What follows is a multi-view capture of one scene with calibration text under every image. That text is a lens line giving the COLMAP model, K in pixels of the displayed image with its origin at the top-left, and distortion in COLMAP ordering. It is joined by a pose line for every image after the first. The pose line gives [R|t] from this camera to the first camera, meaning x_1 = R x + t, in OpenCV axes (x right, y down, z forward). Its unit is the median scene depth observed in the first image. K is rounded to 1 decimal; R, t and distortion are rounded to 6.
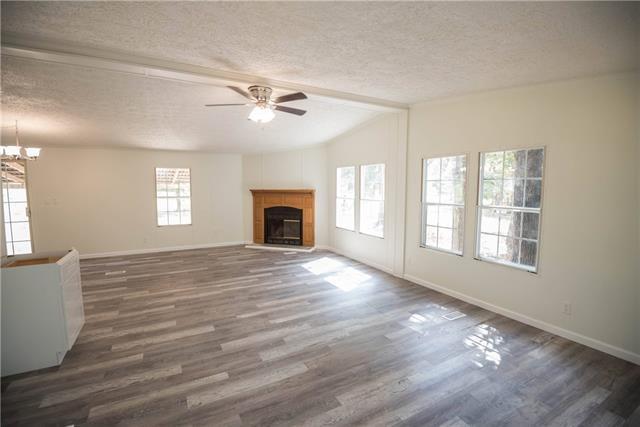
lens RADIAL K [[299.8, 0, 322.2], [0, 299.8, 213.0], [0, 0, 1]] dist [-0.005219, -0.000621]
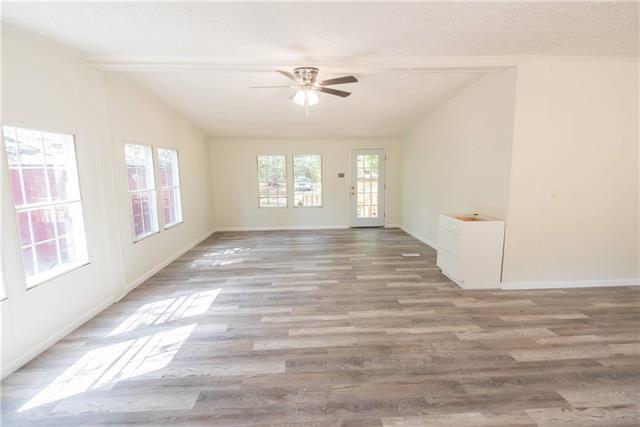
lens RADIAL K [[310.5, 0, 319.5], [0, 310.5, 214.4], [0, 0, 1]] dist [0.005467, 0.000315]
pose [[-0.903498, -0.048123, 0.425883, -0.623768], [0.050881, 0.974606, 0.218068, -0.160192], [-0.425562, 0.218693, -0.878106, 1.762091]]
